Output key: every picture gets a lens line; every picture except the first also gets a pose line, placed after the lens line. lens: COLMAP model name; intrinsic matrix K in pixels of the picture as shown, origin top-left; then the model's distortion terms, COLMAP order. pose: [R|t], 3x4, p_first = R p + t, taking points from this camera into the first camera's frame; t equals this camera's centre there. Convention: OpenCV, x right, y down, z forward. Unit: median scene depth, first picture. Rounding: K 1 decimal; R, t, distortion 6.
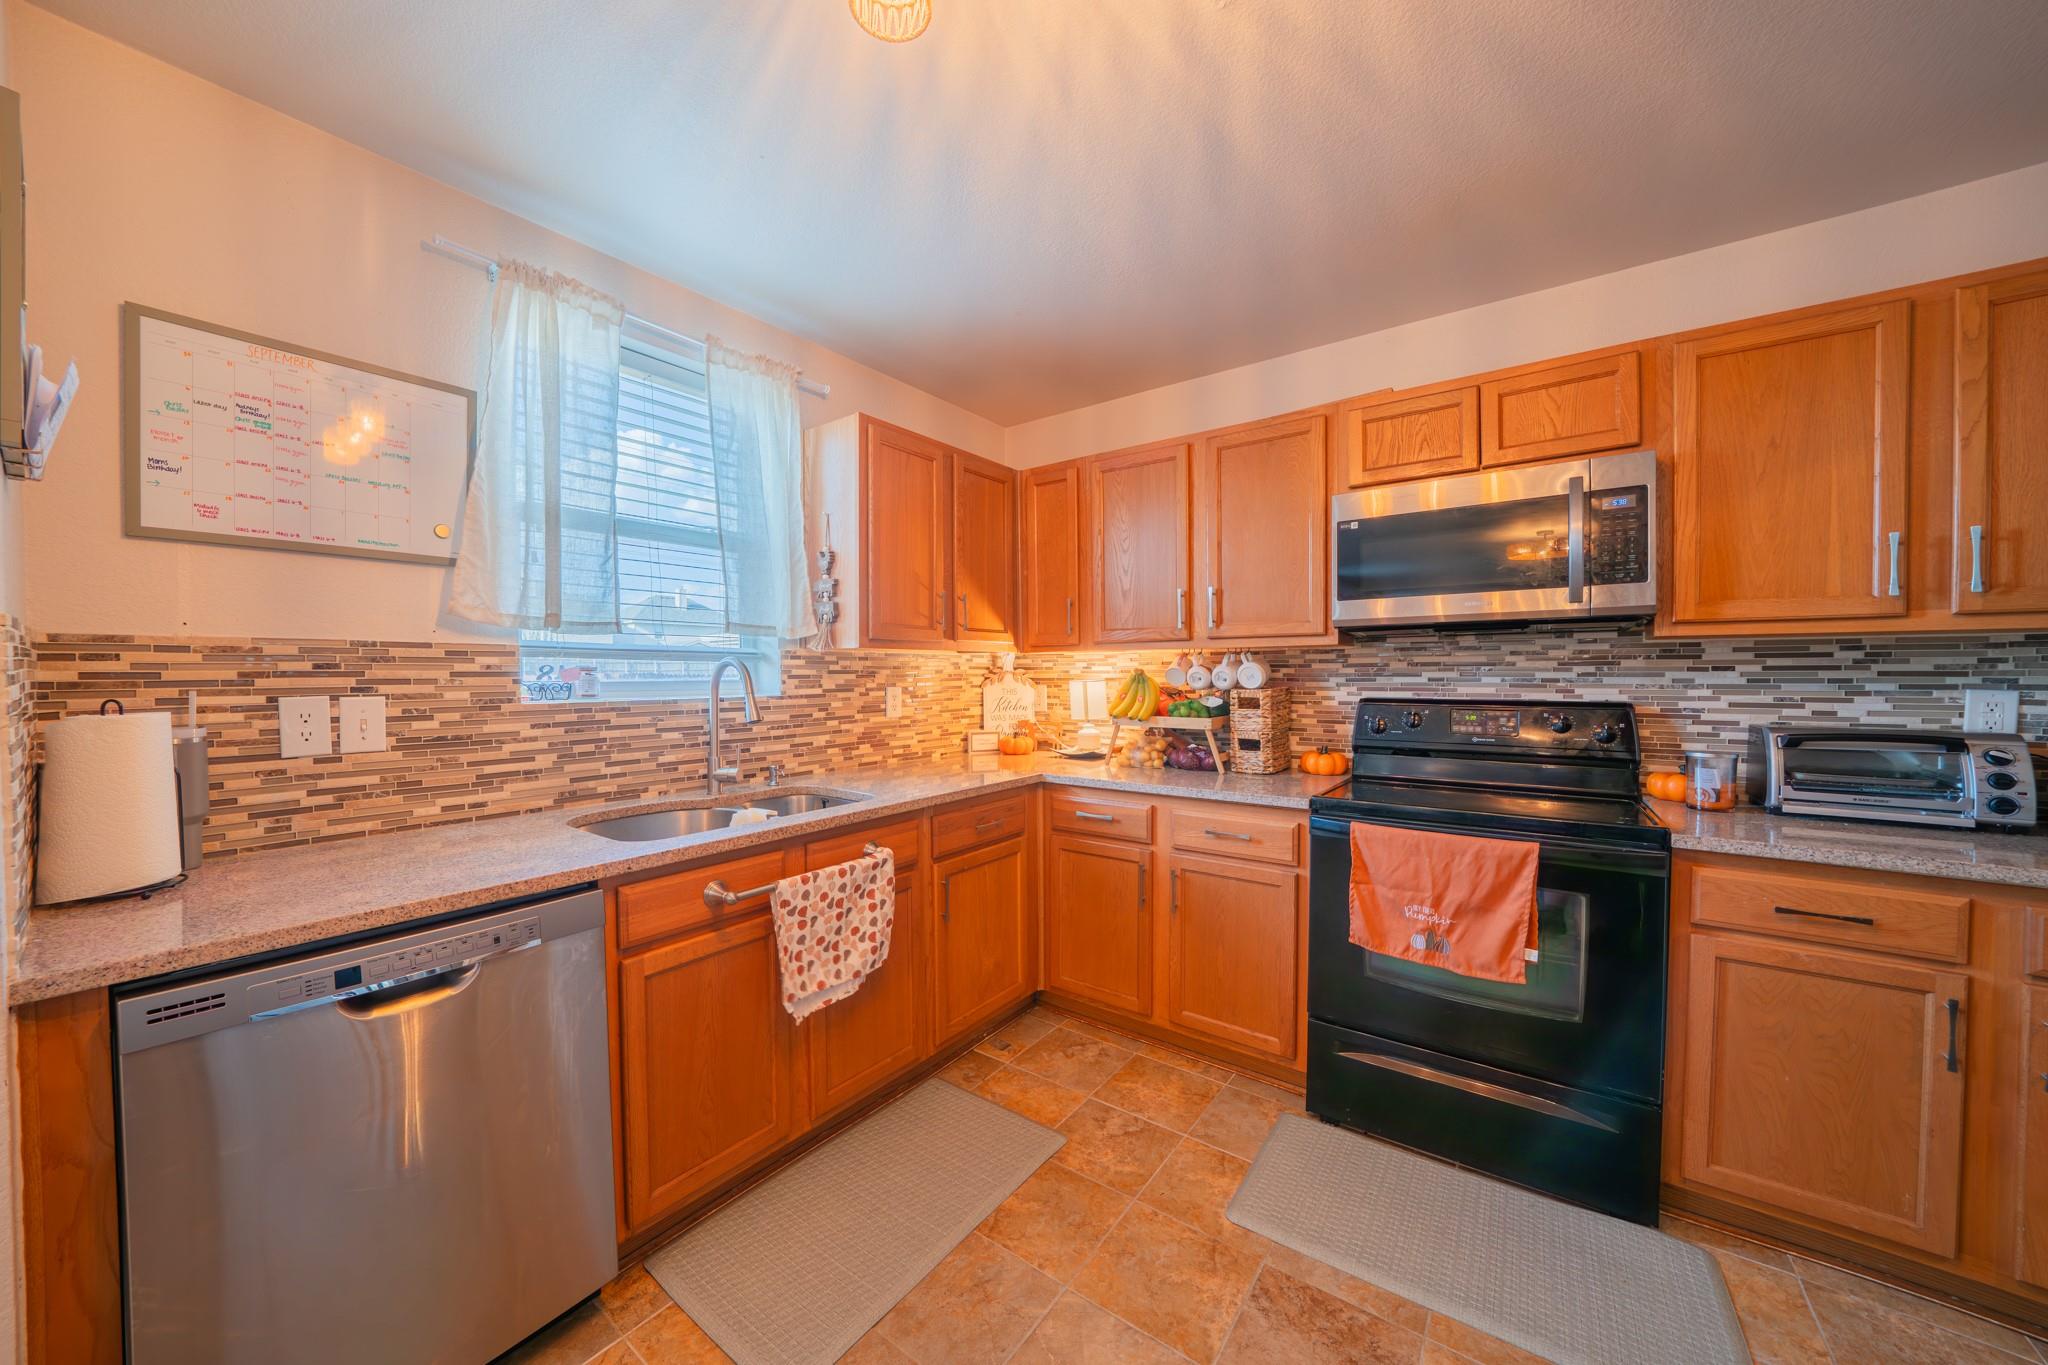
lens RADIAL K [[722.4, 0, 1006.7], [0, 722.4, 683.1], [0, 0, 1]] dist [-0.012867, 0.000097]
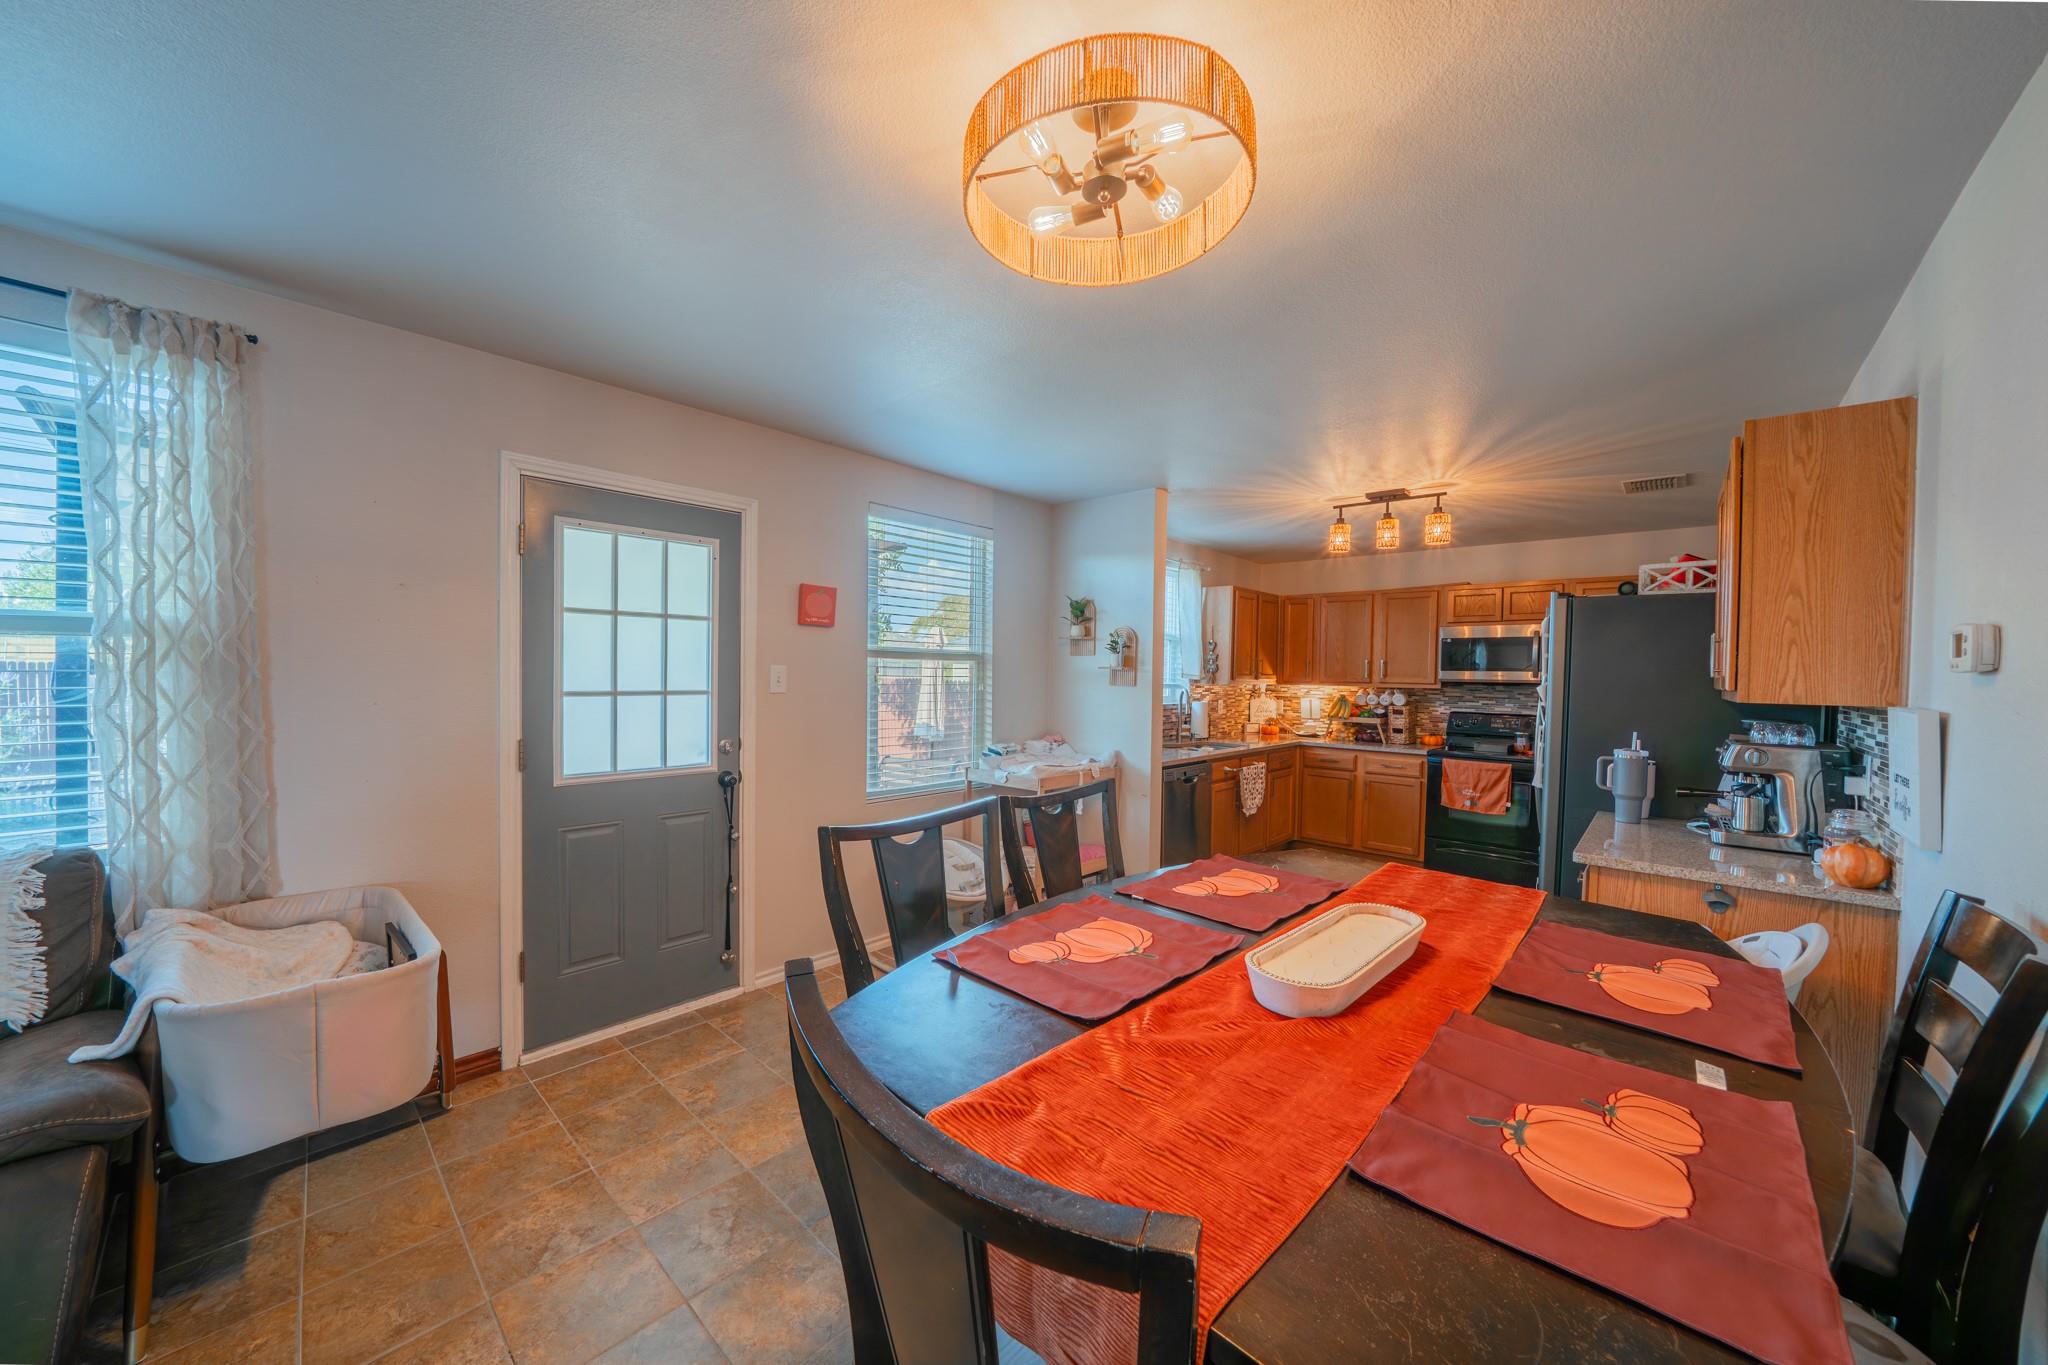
lens RADIAL K [[745.8, 0, 1015.9], [0, 745.8, 689.7], [0, 0, 1]] dist [-0.002194, -0.000069]
pose [[0.995958, 0.023931, -0.086570, -0.787580], [-0.023091, 0.999676, 0.010690, -0.048336], [0.086797, -0.008648, 0.996188, -1.712571]]
